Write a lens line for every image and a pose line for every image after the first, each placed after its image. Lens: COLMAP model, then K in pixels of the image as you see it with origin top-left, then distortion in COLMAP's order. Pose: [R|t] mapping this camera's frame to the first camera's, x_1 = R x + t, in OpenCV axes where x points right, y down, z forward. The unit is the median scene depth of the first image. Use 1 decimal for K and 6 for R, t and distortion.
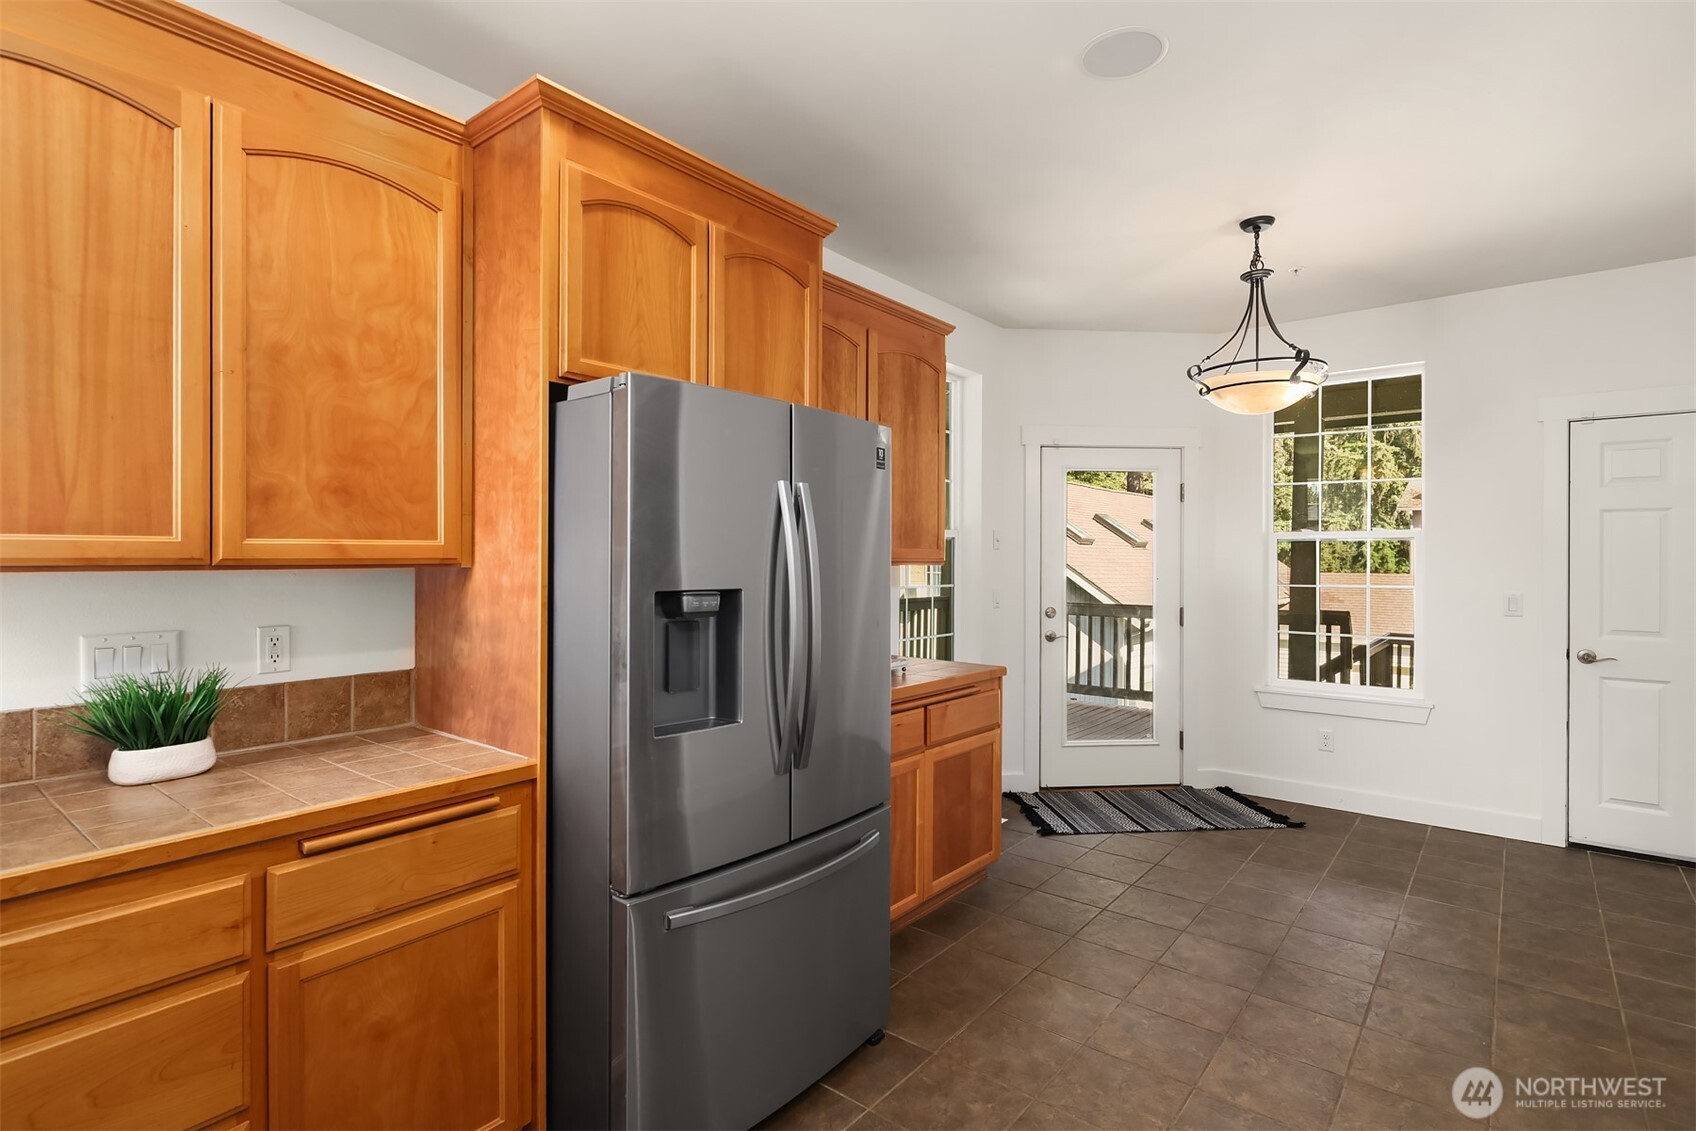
lens RADIAL K [[818.9, 0, 862.3], [0, 818.9, 554.4], [0, 0, 1]] dist [0.008030, -0.007337]
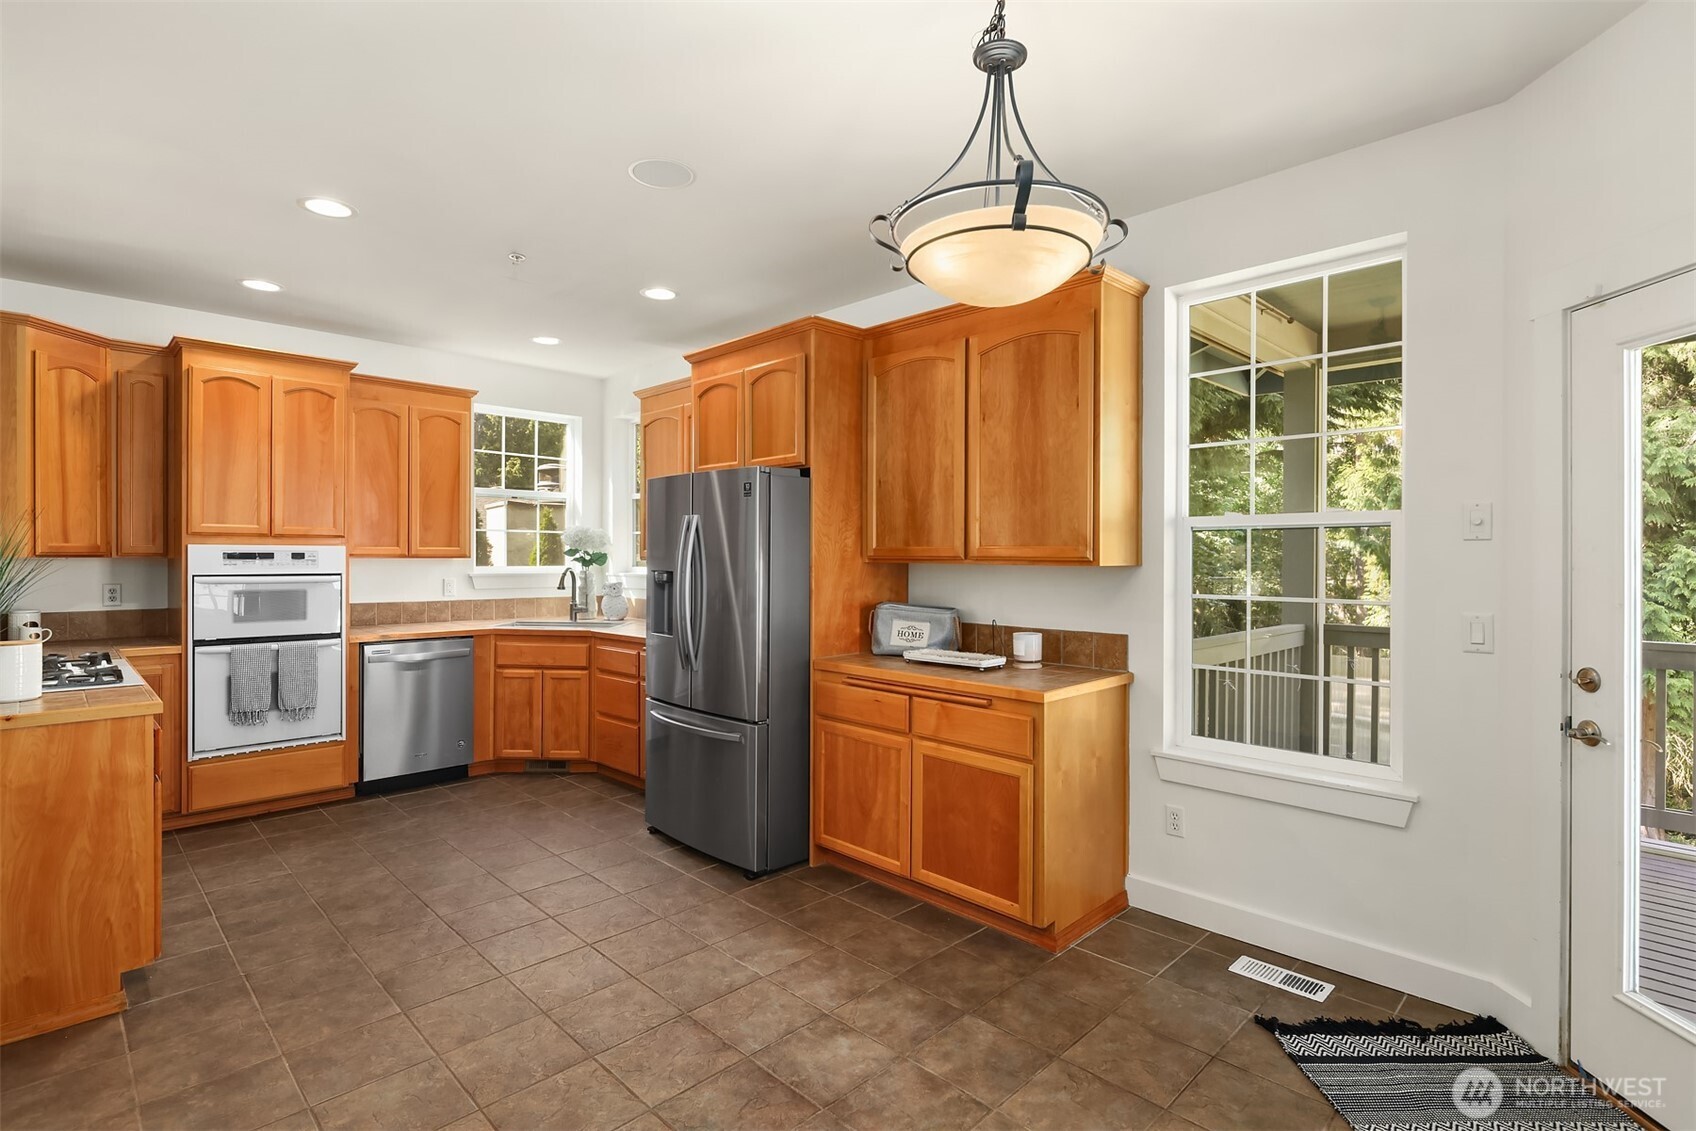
lens RADIAL K [[818.9, 0, 858.4], [0, 818.9, 561.0], [0, 0, 1]] dist [0.008030, -0.007337]
pose [[-0.110780, 0.001283, -0.993844, 1.411492], [0.000306, 0.999999, 0.001256, 0.011626], [0.993845, -0.000165, -0.110780, 1.298220]]
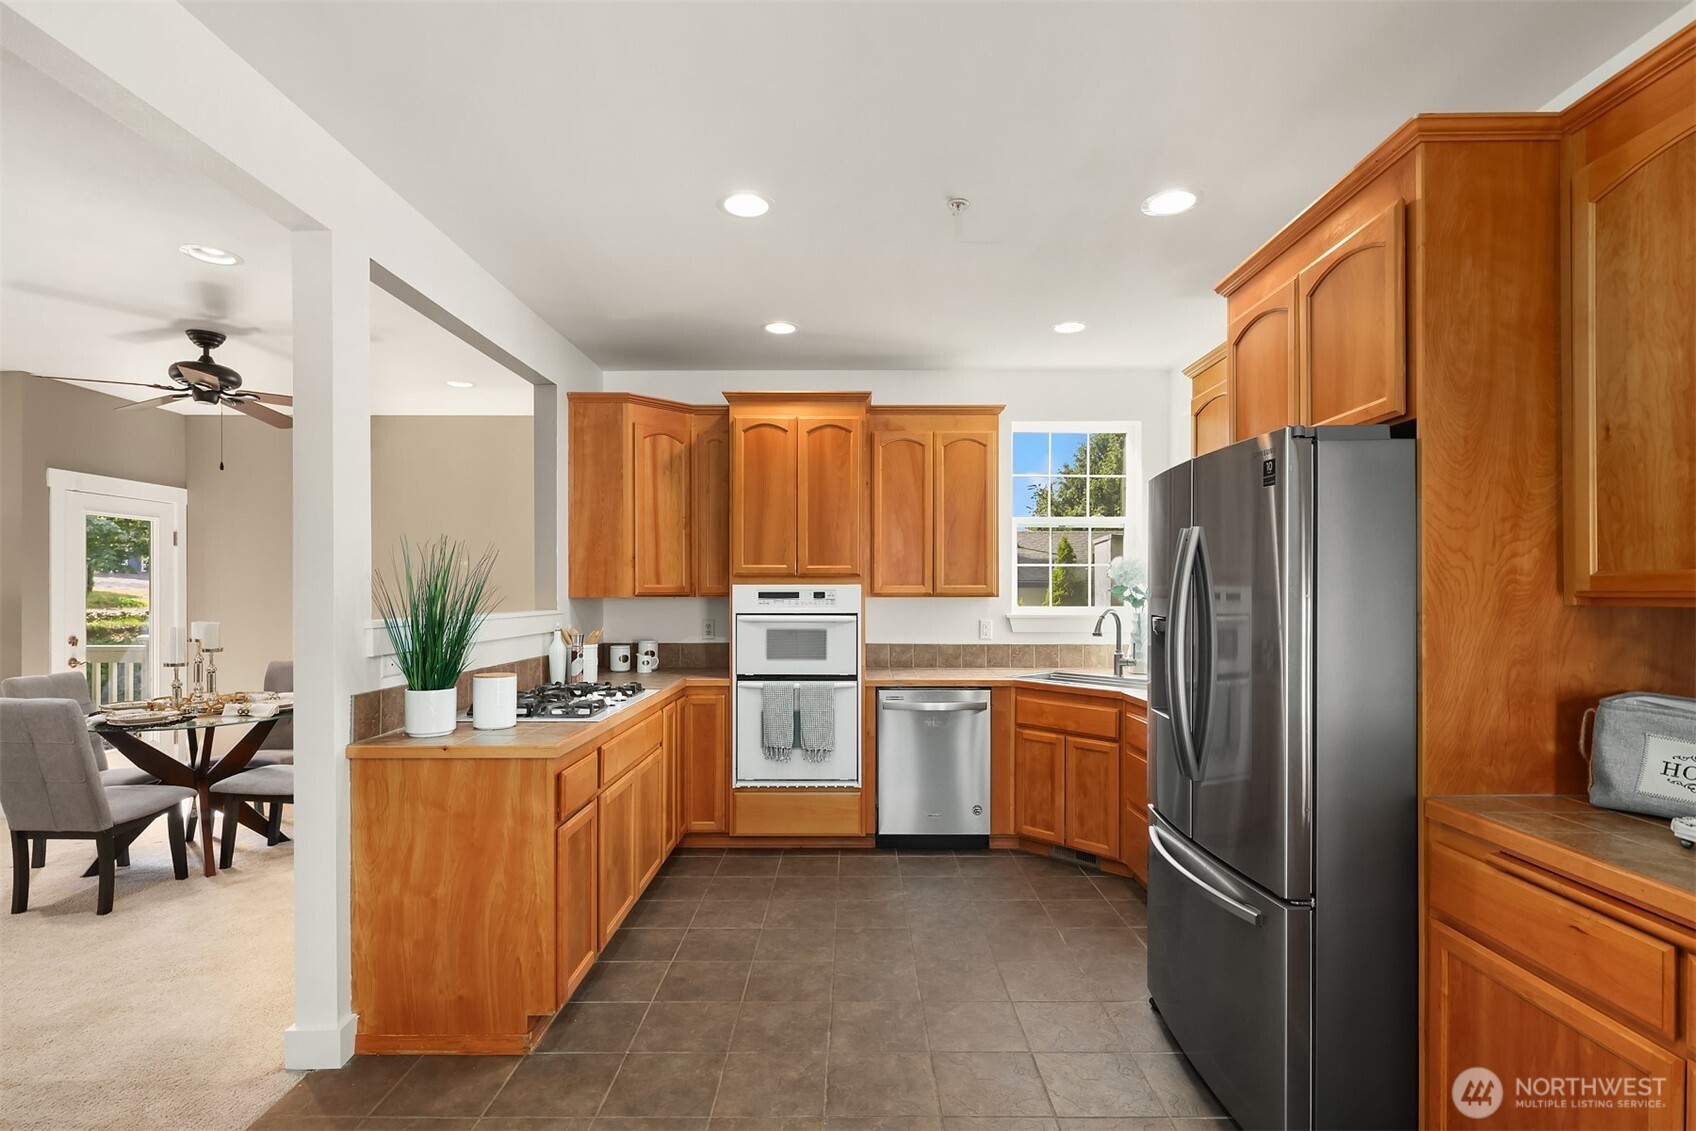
lens RADIAL K [[818.9, 0, 848.9], [0, 818.9, 592.0], [0, 0, 1]] dist [0.008030, -0.007337]
pose [[-0.787955, -0.004554, -0.615716, 0.822935], [0.000484, 0.999968, -0.008016, 0.010104], [0.615732, -0.006615, -0.787928, 1.320360]]
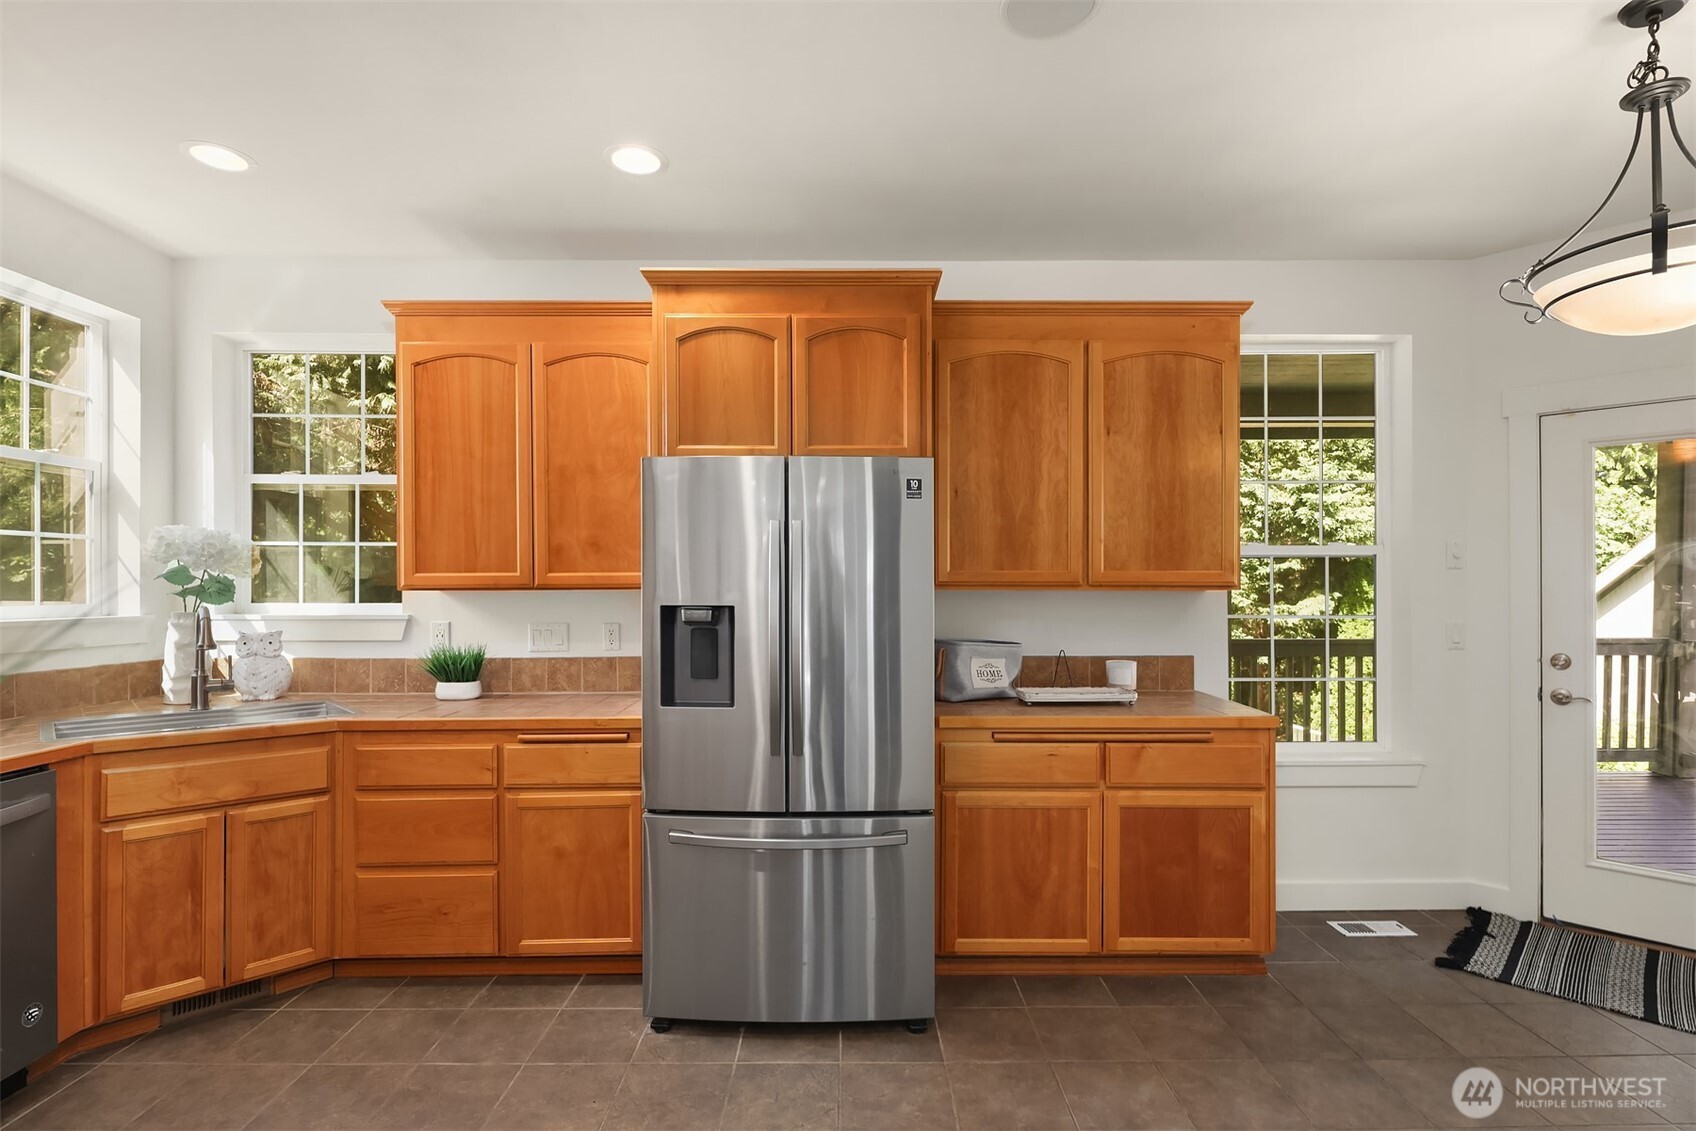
lens RADIAL K [[818.9, 0, 854.6], [0, 818.9, 587.3], [0, 0, 1]] dist [0.008030, -0.007337]
pose [[0.630498, -0.002431, -0.776187, 0.763772], [0.006968, 0.999973, 0.002528, 0.008540], [0.776160, -0.007002, 0.630497, 0.251053]]
